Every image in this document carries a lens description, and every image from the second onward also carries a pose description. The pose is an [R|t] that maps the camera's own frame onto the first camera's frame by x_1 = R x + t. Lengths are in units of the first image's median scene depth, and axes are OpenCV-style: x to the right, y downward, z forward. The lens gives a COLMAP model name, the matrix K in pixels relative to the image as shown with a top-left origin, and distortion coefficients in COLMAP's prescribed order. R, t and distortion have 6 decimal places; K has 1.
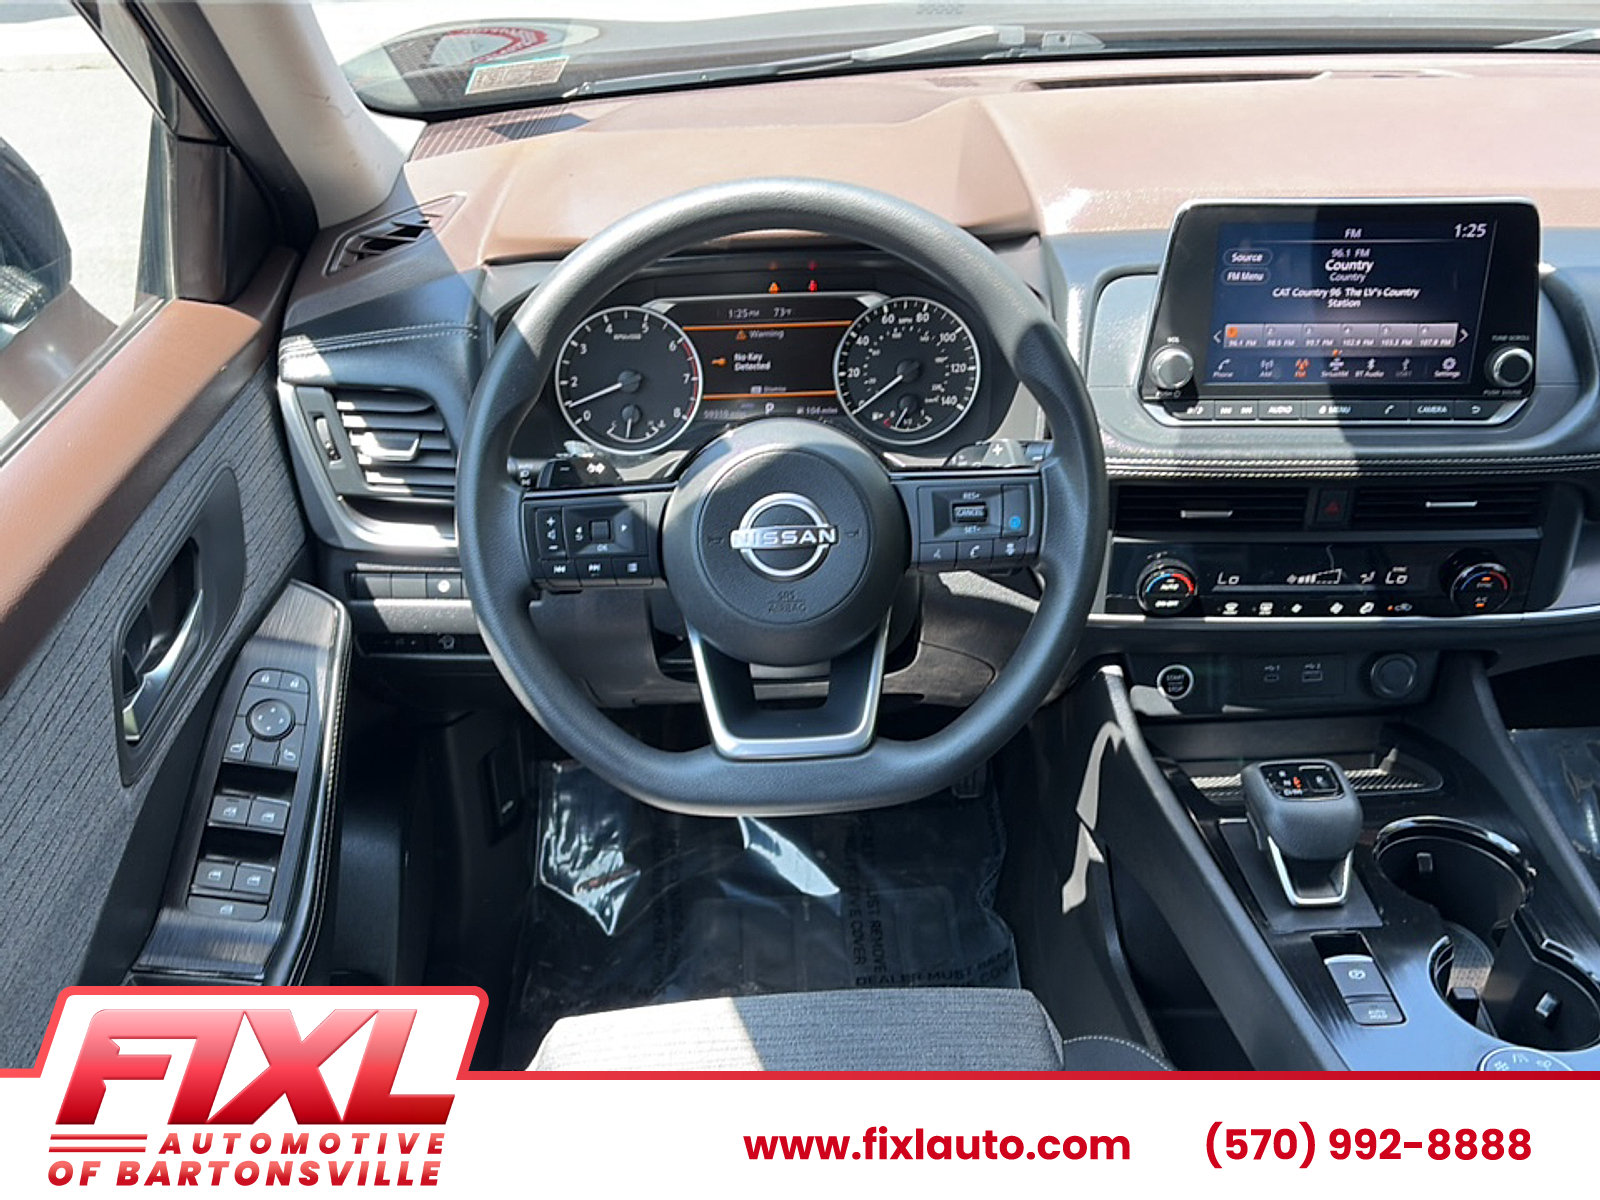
lens RADIAL K [[1500.0, 0, 801.3], [0, 1500.0, 626.5], [0, 0, 1]] dist [0.012042, -0.009766]
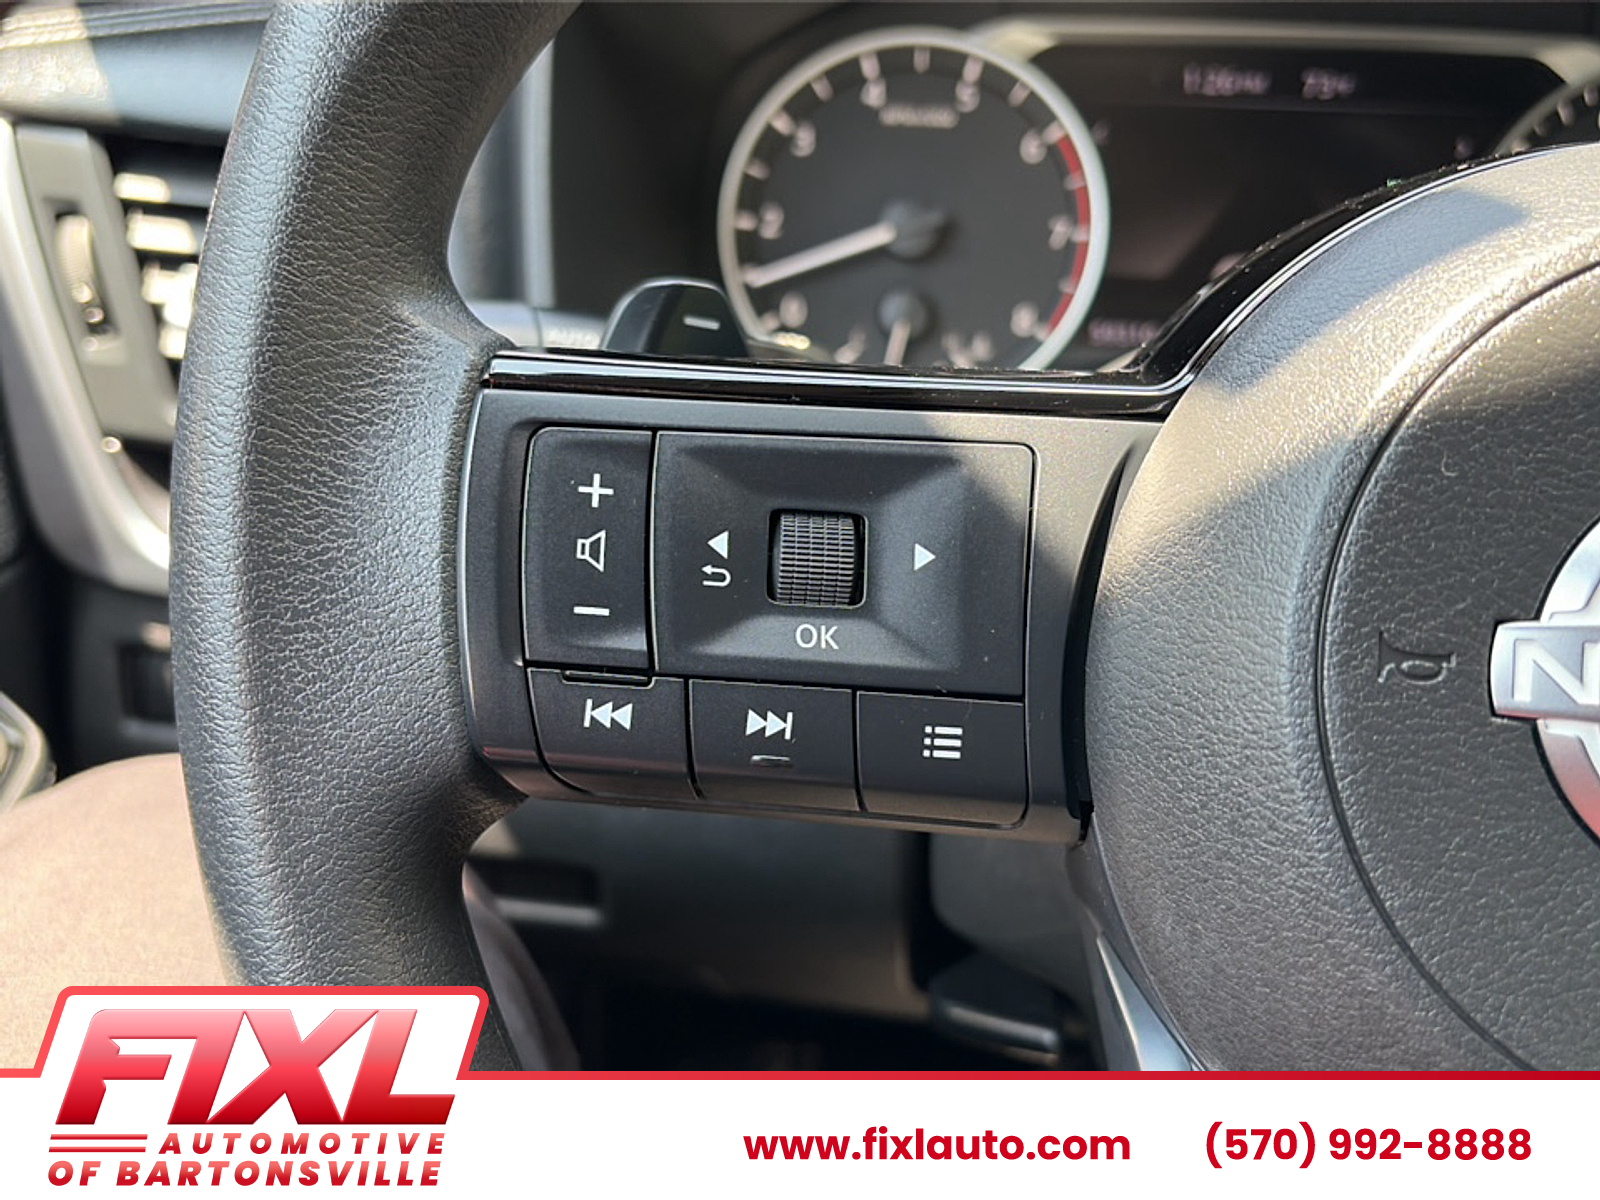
lens RADIAL K [[1500.0, 0, 801.3], [0, 1500.0, 626.5], [0, 0, 1]] dist [0.012042, -0.009766]
pose [[0.989043, 0.097488, -0.110862, -0.096394], [-0.105769, 0.991822, -0.071428, -0.033496], [0.102992, 0.082371, 0.991266, 0.666976]]
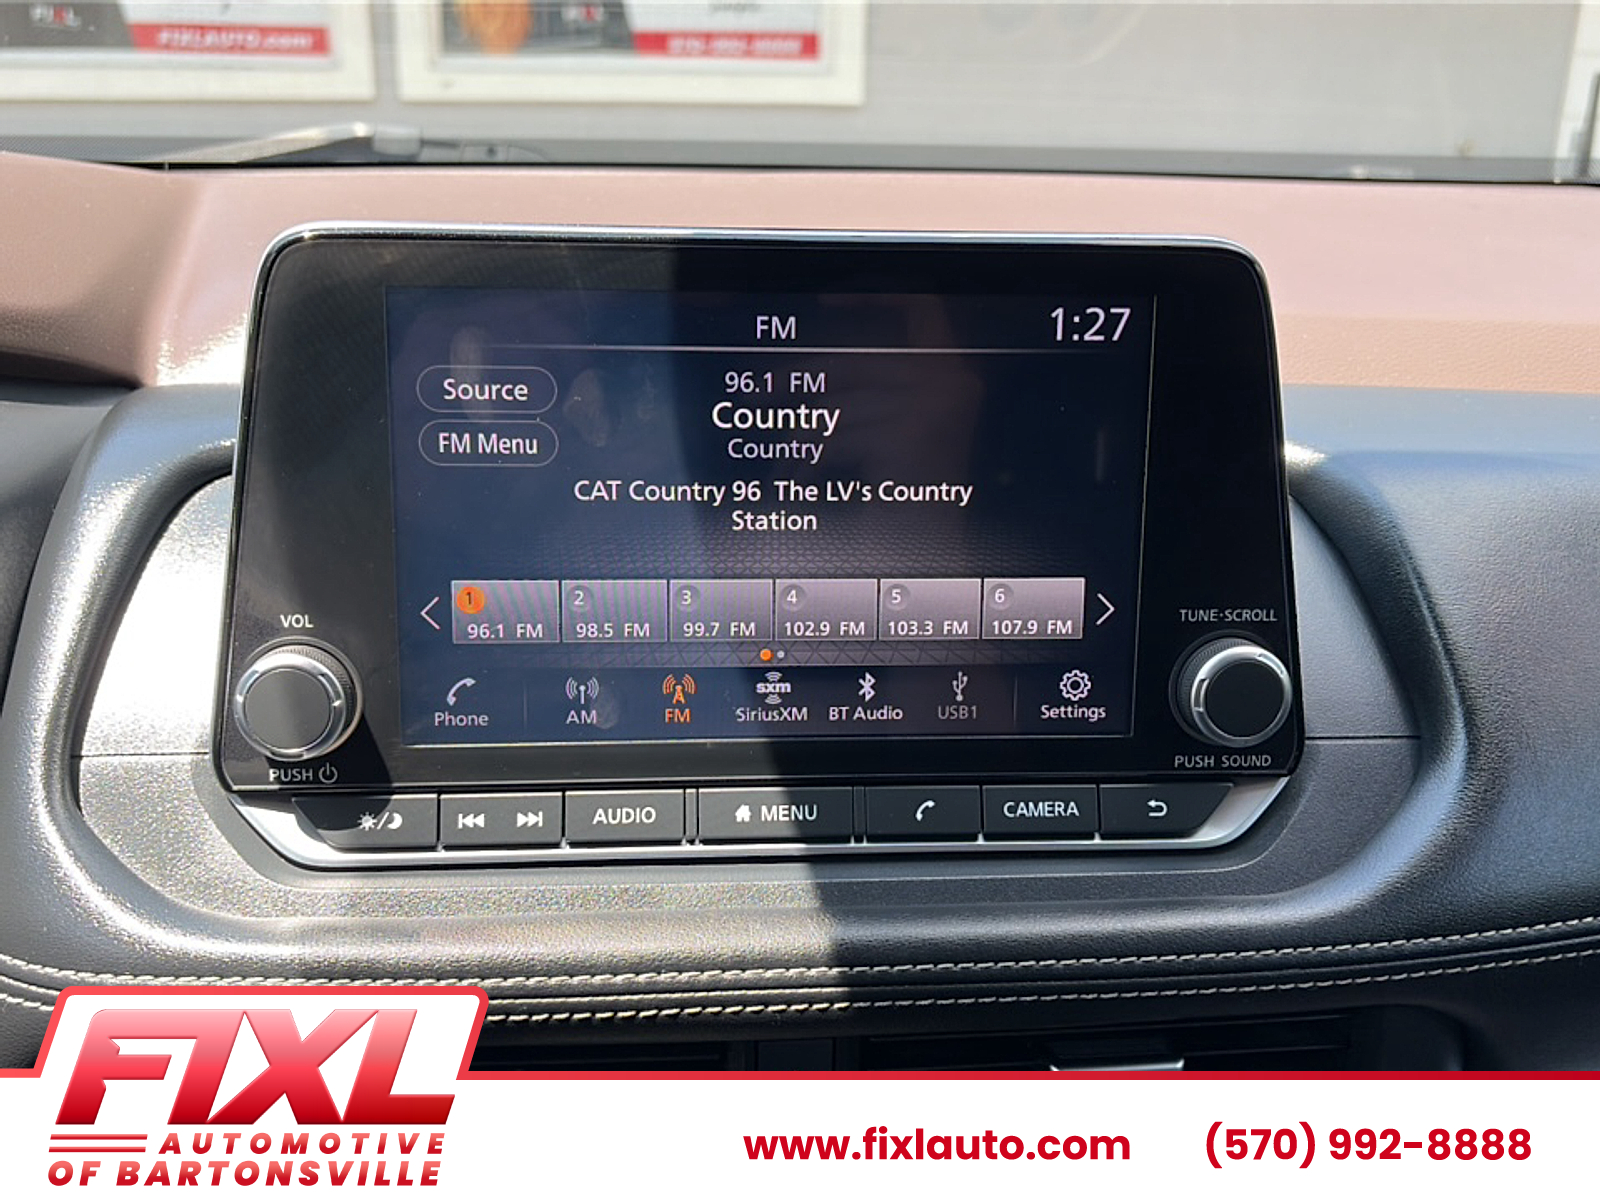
lens RADIAL K [[1590.5, 0, 800.0], [0, 1590.5, 600.0], [0, 0, 1]] dist [0.019542, -0.023090]
pose [[0.992627, 0.000091, 0.121212, 0.308129], [0.026936, 0.974829, -0.221320, -0.107677], [-0.118181, 0.222953, 0.967639, 0.609355]]
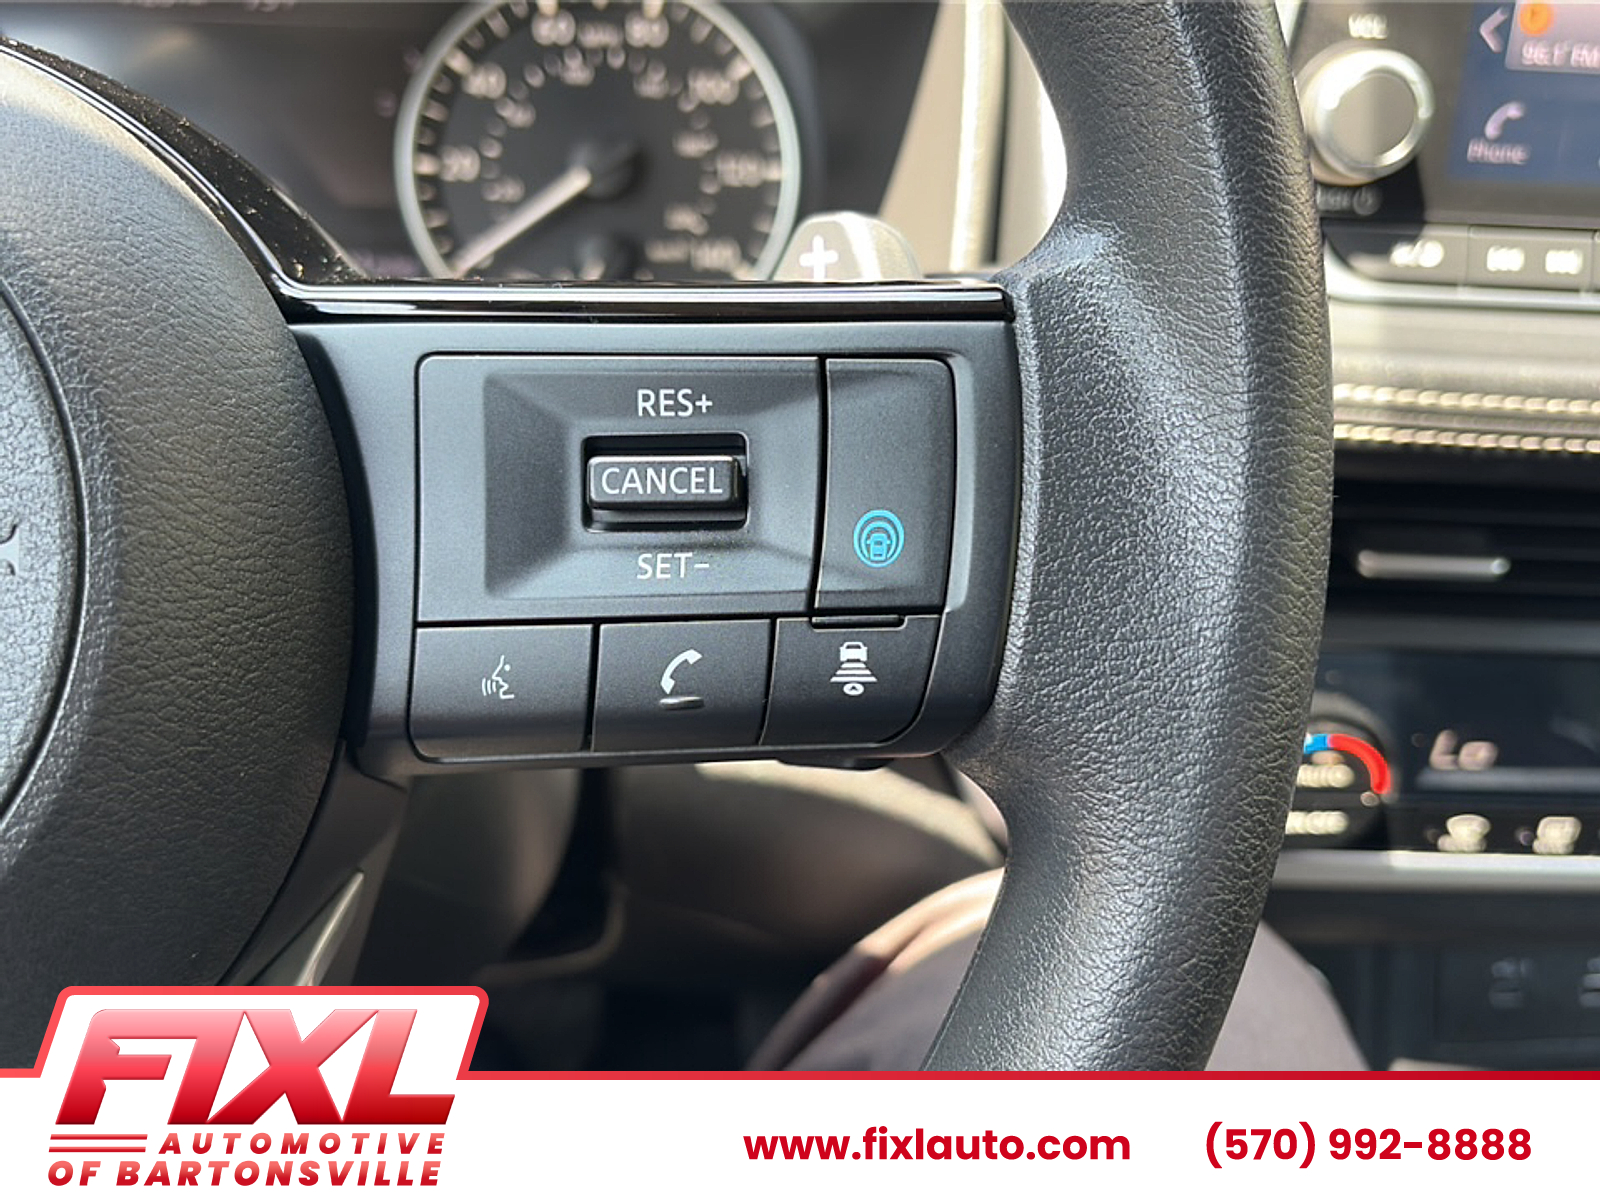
lens RADIAL K [[1590.5, 0, 800.0], [0, 1590.5, 600.0], [0, 0, 1]] dist [0.019542, -0.023090]
pose [[0.994916, 0.031993, 0.095486, 0.092237], [-0.025275, 0.997173, -0.070756, -0.037624], [-0.097480, 0.067983, 0.992913, 0.653407]]
